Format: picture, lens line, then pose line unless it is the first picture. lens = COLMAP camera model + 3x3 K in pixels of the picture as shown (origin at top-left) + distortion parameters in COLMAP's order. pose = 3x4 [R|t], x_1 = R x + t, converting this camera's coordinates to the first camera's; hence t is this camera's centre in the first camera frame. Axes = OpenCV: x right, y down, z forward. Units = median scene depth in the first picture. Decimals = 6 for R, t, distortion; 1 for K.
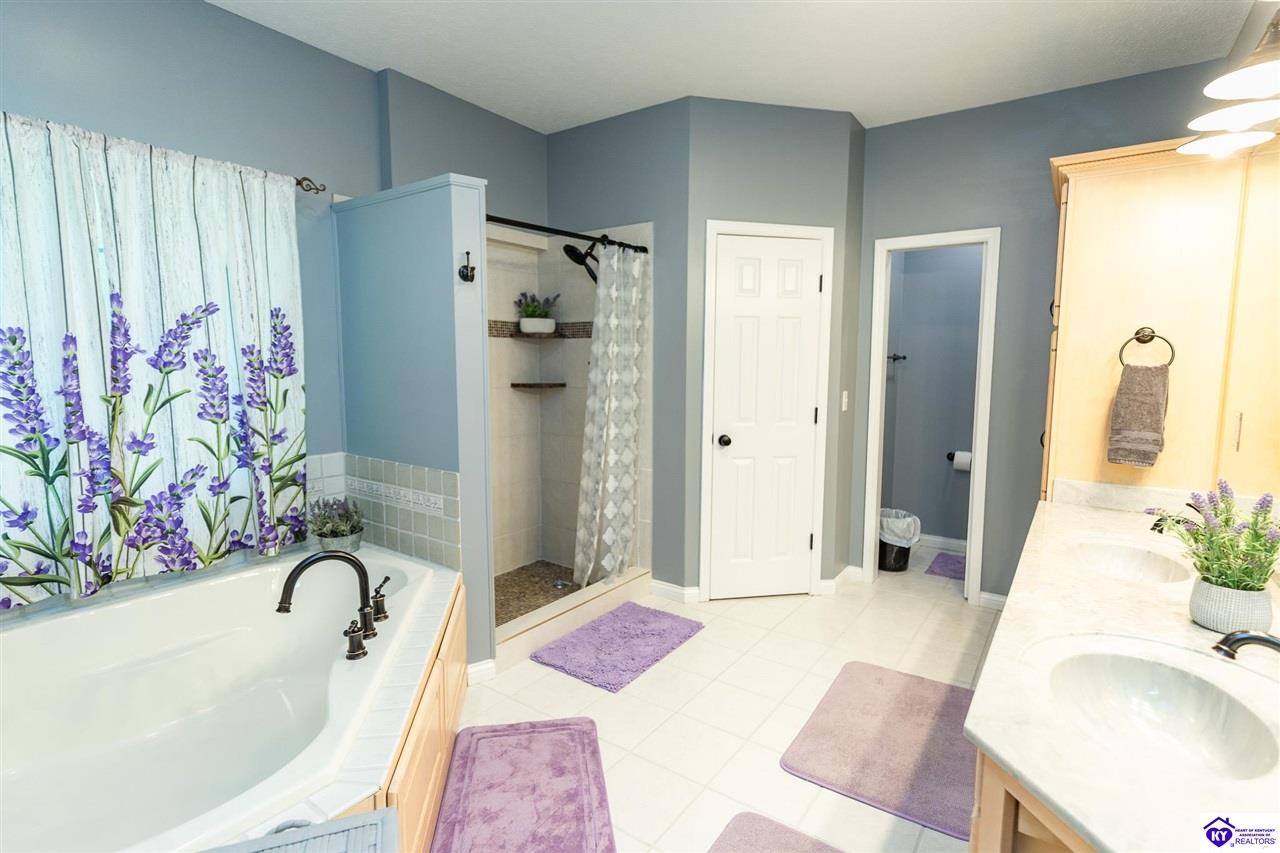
lens RADIAL K [[616.6, 0, 644.4], [0, 616.6, 420.8], [0, 0, 1]] dist [0.001117, -0.000059]
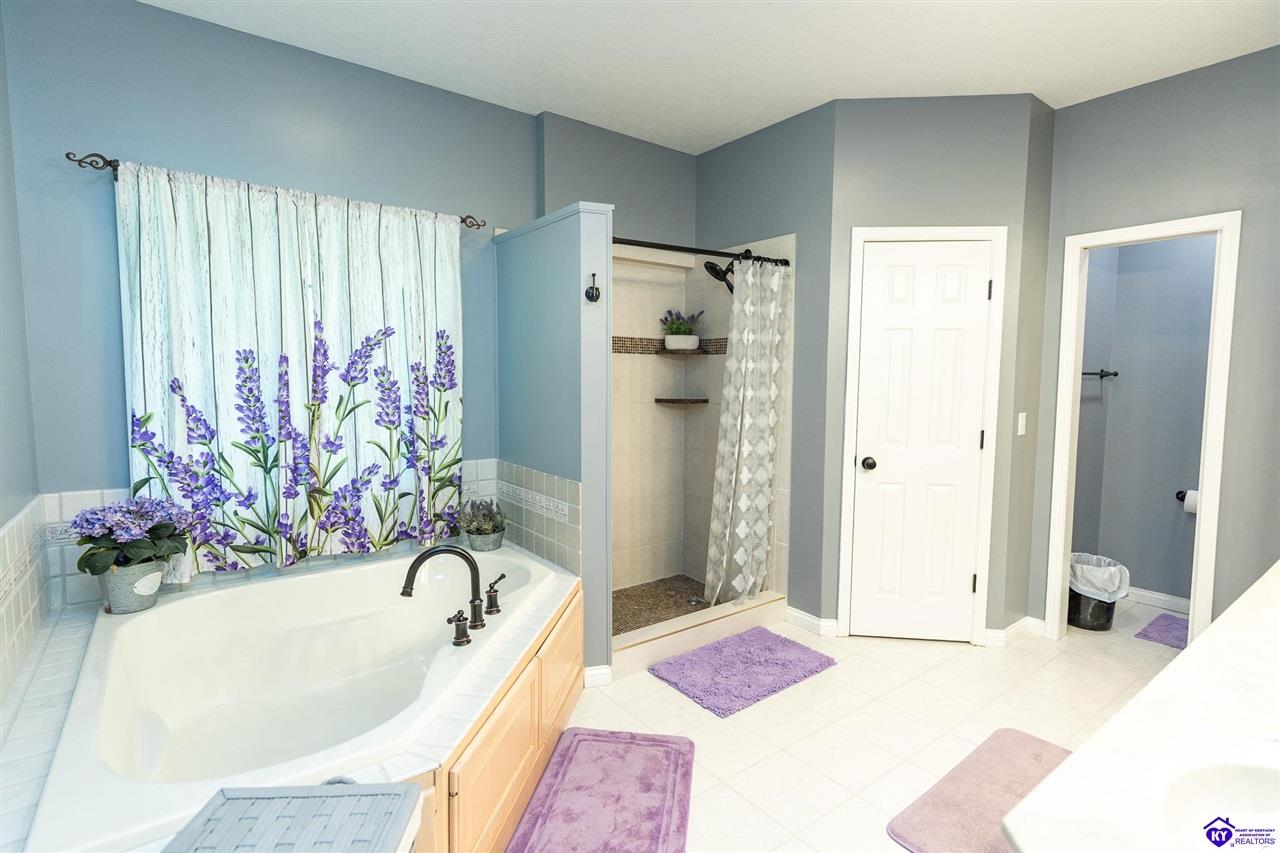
lens RADIAL K [[616.6, 0, 644.4], [0, 616.6, 420.8], [0, 0, 1]] dist [0.001117, -0.000059]
pose [[0.954045, 0.023479, -0.298742, 0.106308], [-0.031442, 0.999266, -0.021875, -0.001221], [0.298009, 0.030263, 0.954083, 0.021646]]
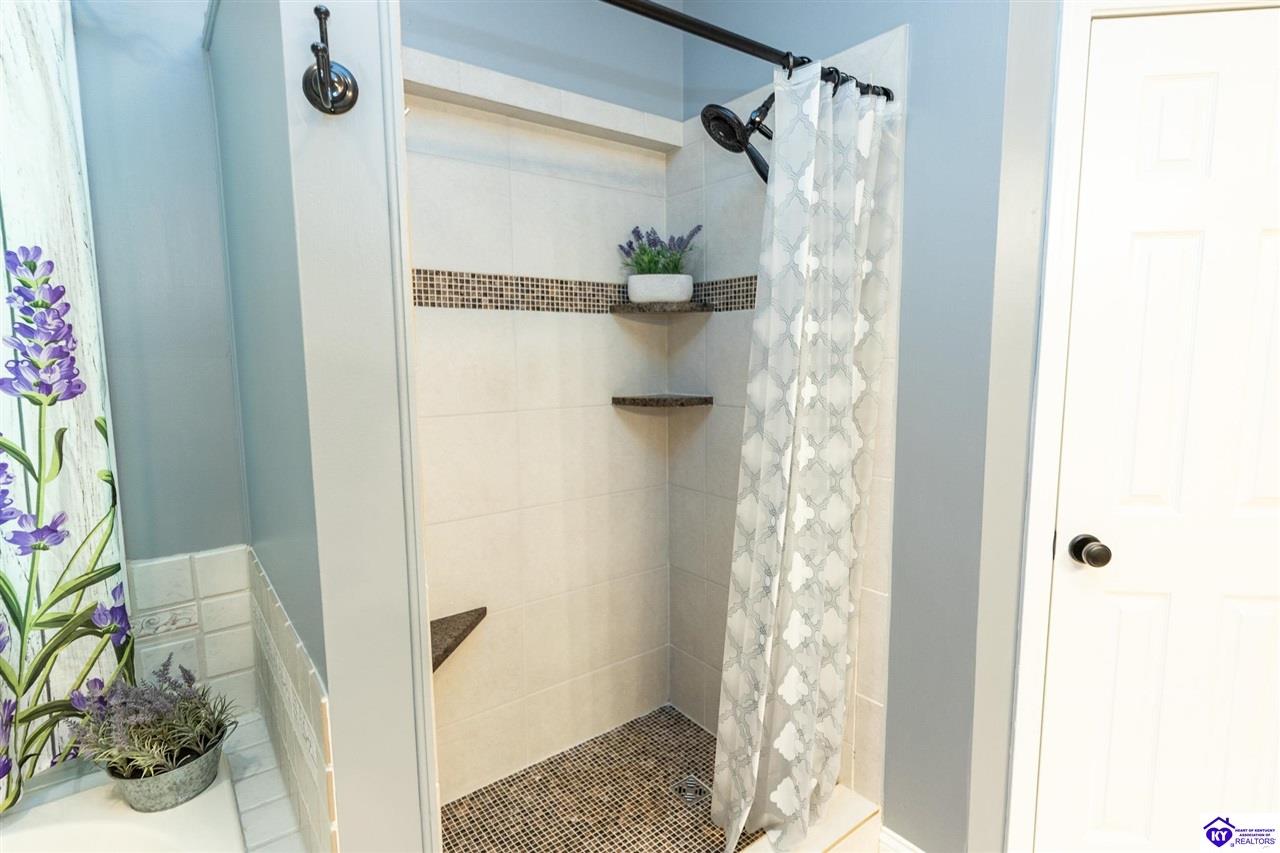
lens RADIAL K [[639.2, 0, 644.7], [0, 639.2, 424.5], [0, 0, 1]] dist [0.002004, 0.000442]
pose [[0.956205, 0.018636, -0.292105, -0.032144], [-0.013821, 0.999733, 0.018538, -0.067562], [0.292373, -0.013689, 0.956207, 0.662388]]
